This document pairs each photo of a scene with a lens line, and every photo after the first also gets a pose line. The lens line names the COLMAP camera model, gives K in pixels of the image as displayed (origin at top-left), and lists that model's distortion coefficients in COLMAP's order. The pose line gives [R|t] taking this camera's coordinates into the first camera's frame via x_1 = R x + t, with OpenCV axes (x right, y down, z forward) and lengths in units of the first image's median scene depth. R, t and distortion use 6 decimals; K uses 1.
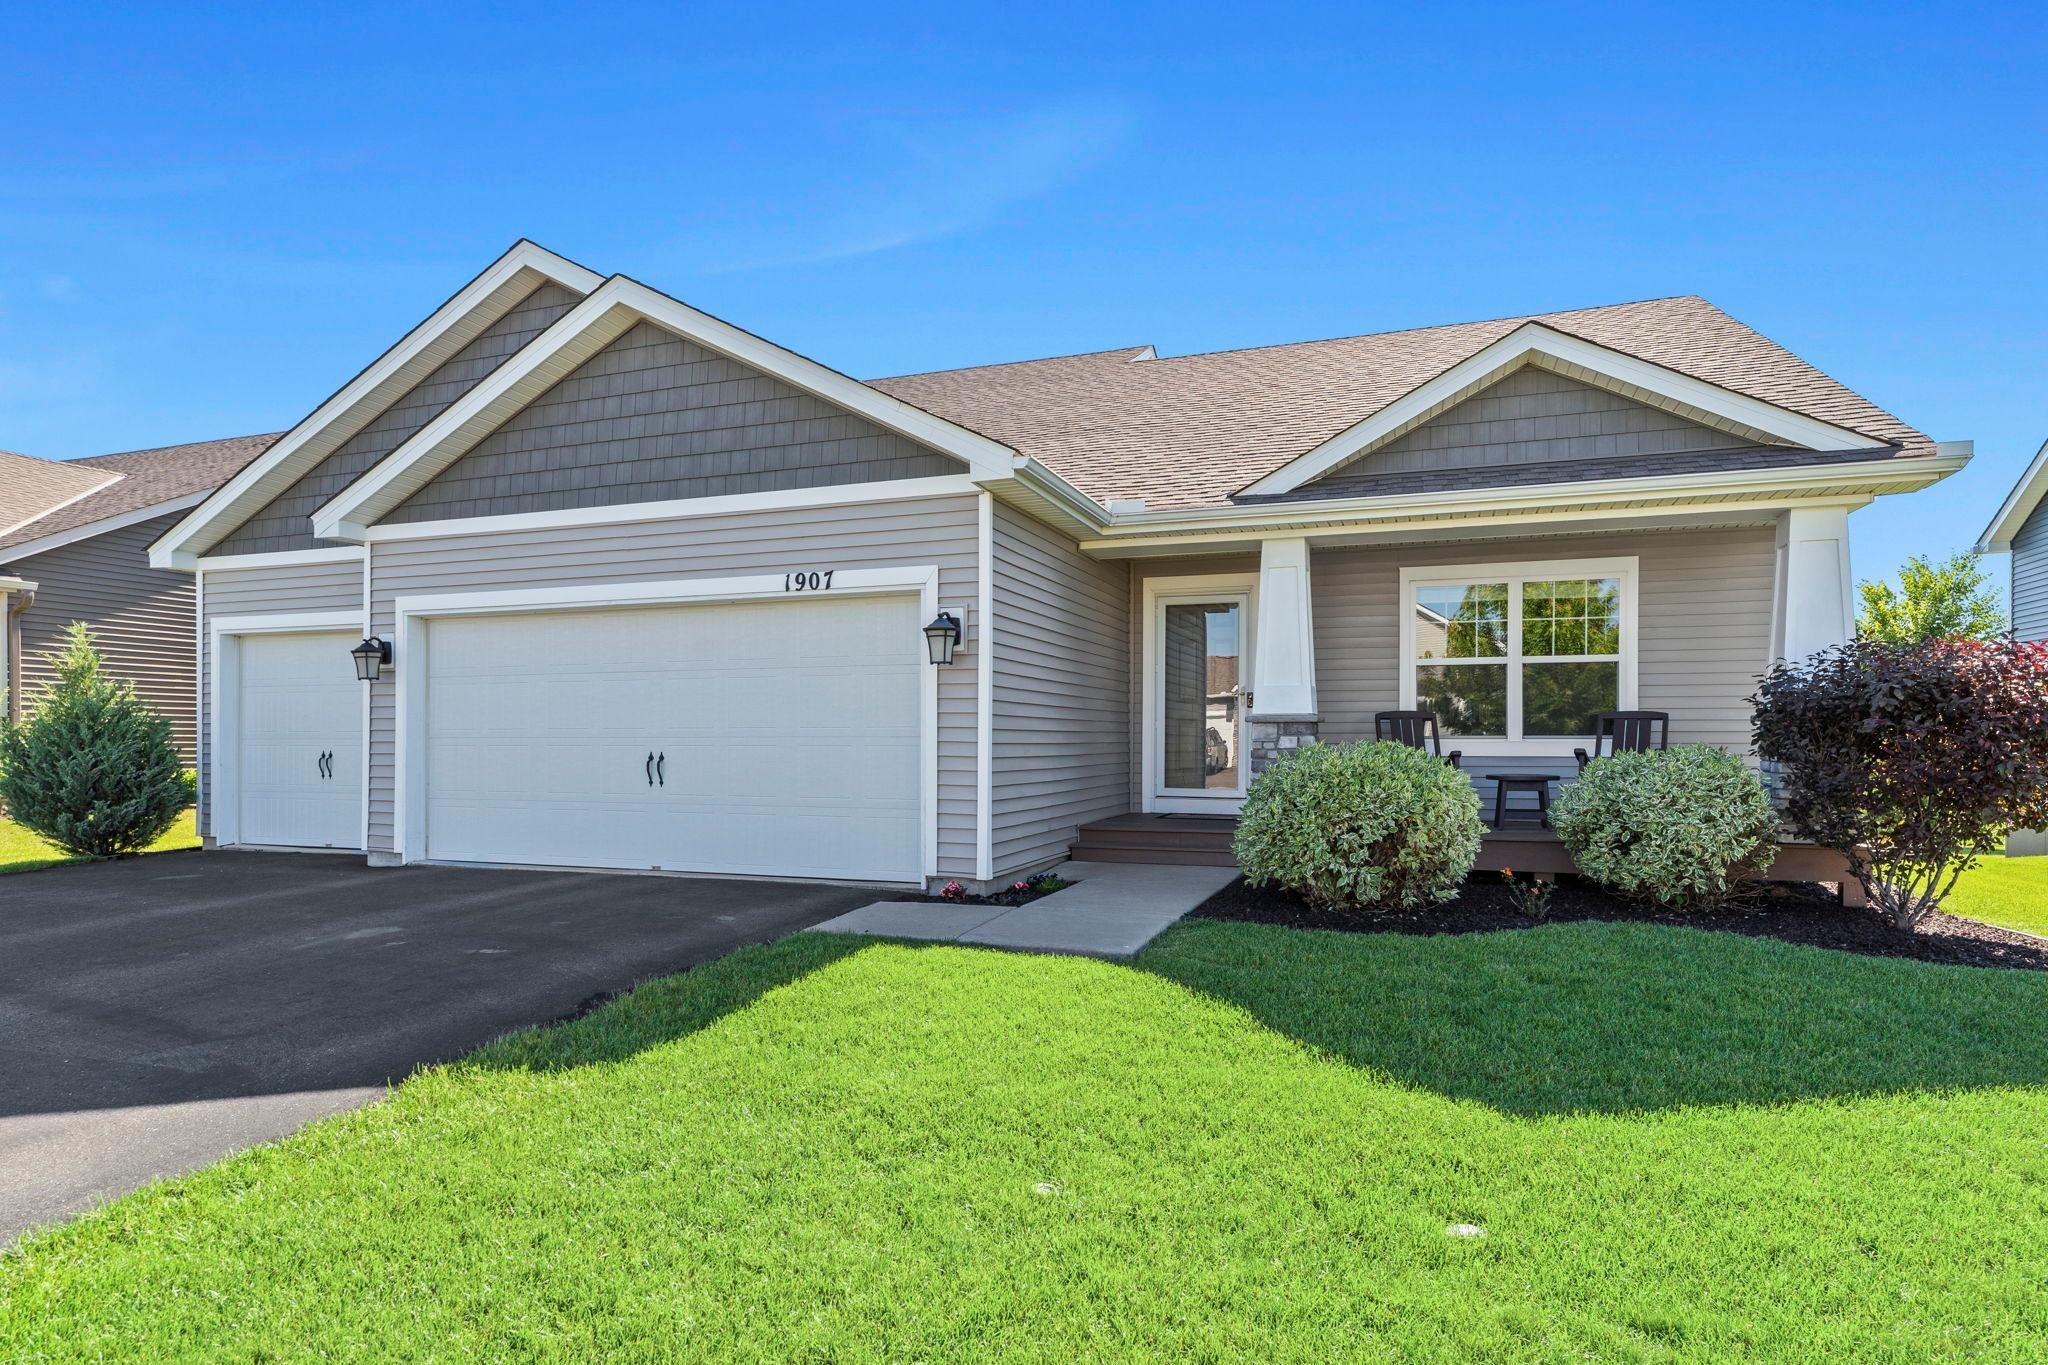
lens RADIAL K [[1253.7, 0, 881.0], [0, 1253.7, 738.7], [0, 0, 1]] dist [0.000184, 0.001047]
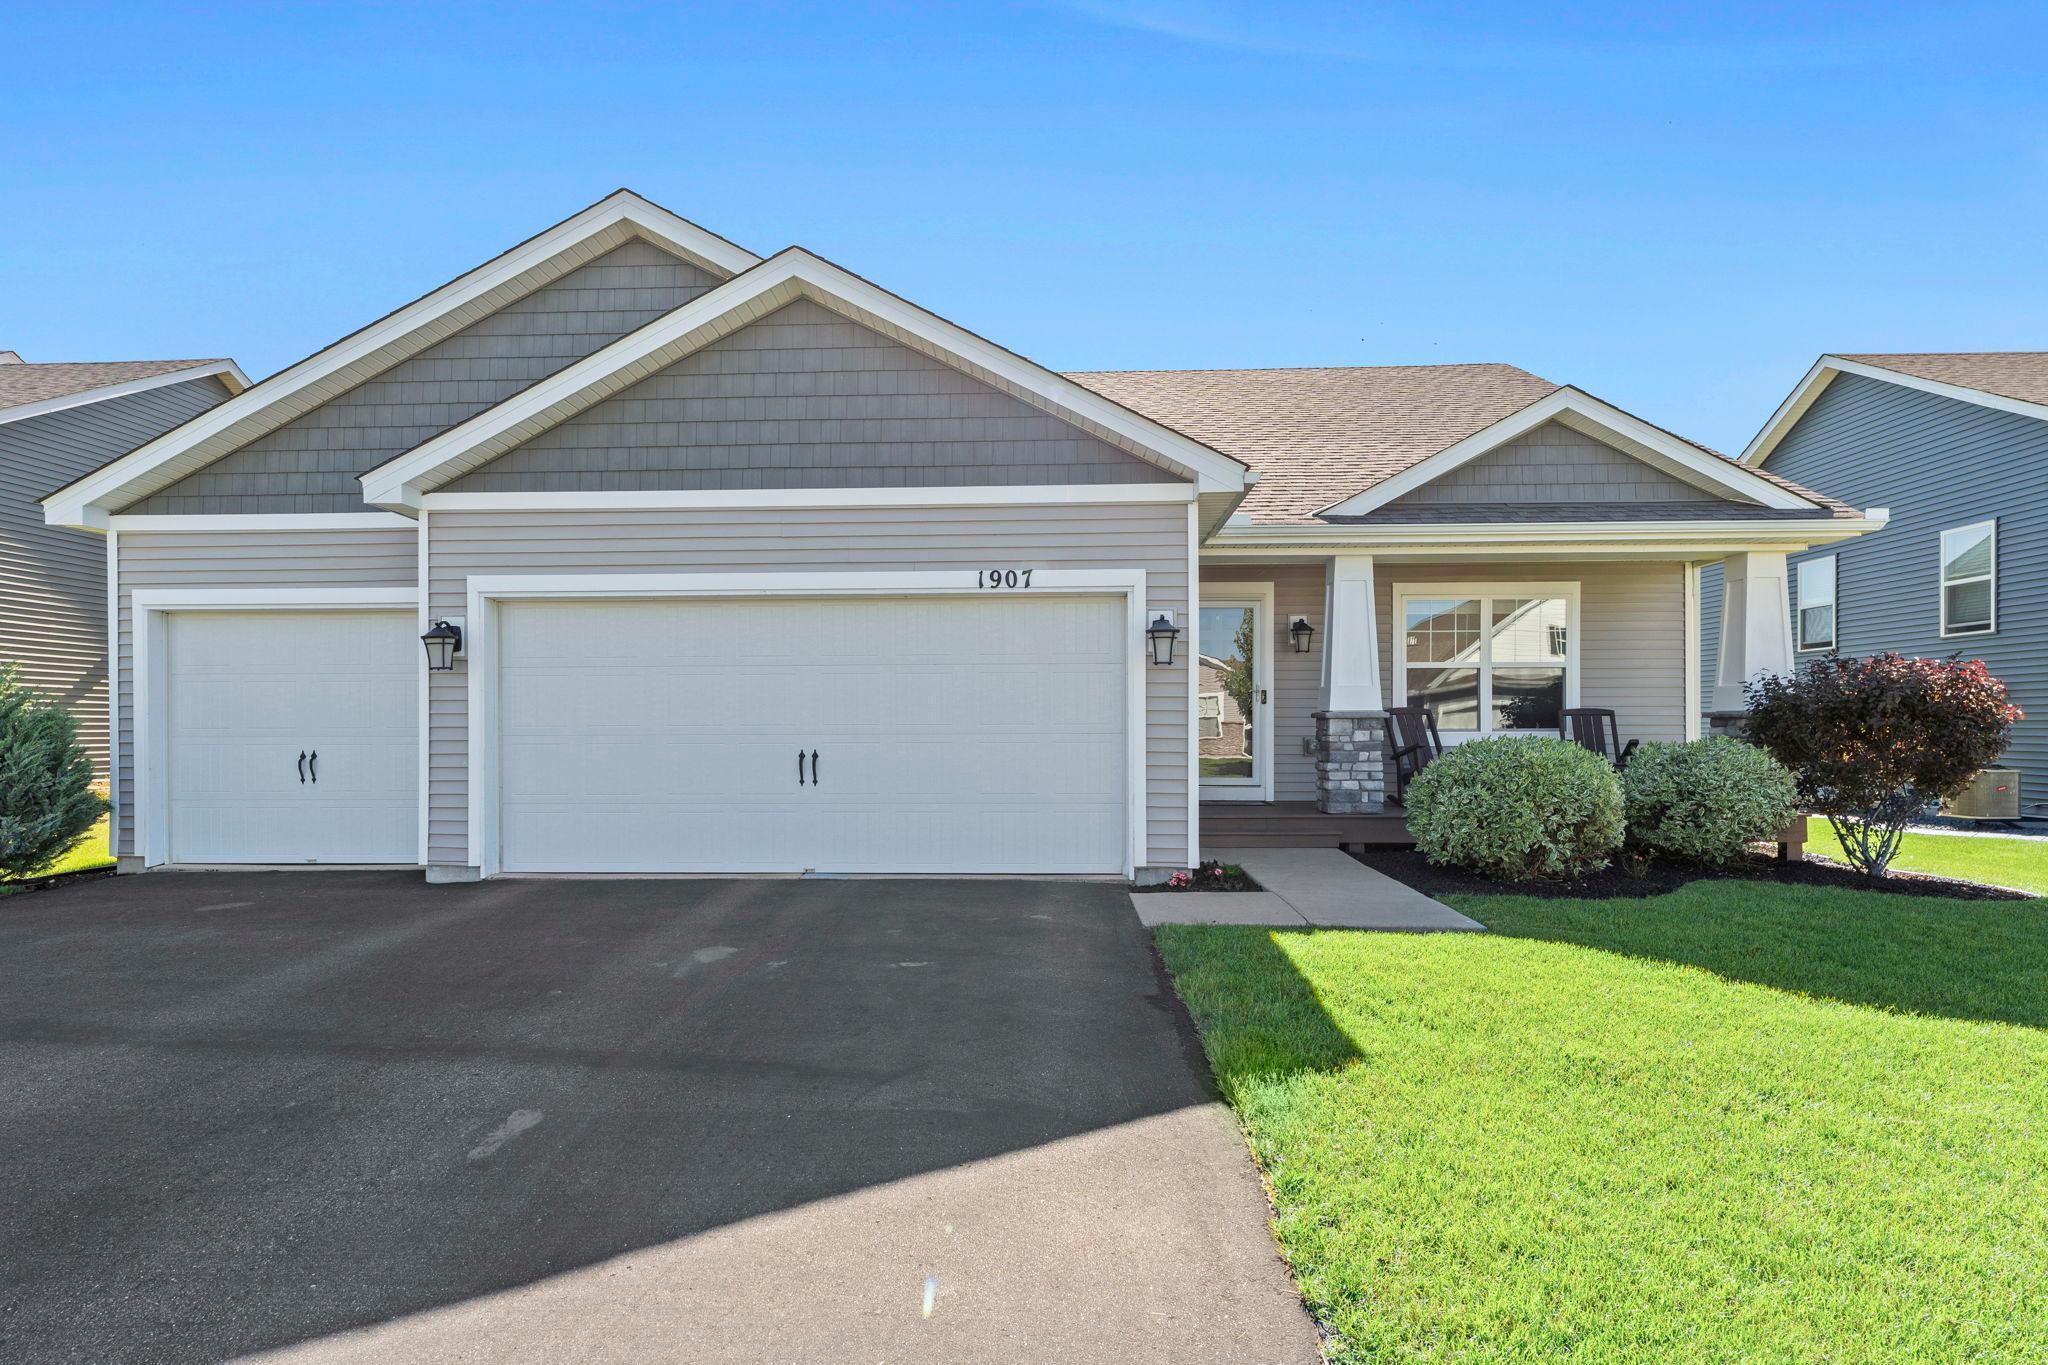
lens RADIAL K [[1253.7, 0, 881.0], [0, 1253.7, 738.7], [0, 0, 1]] dist [0.000184, 0.001047]
pose [[0.940541, -0.006910, 0.339609, -0.471275], [0.003196, 0.999929, 0.011496, -0.008975], [-0.339664, -0.009727, 0.940496, 0.083182]]
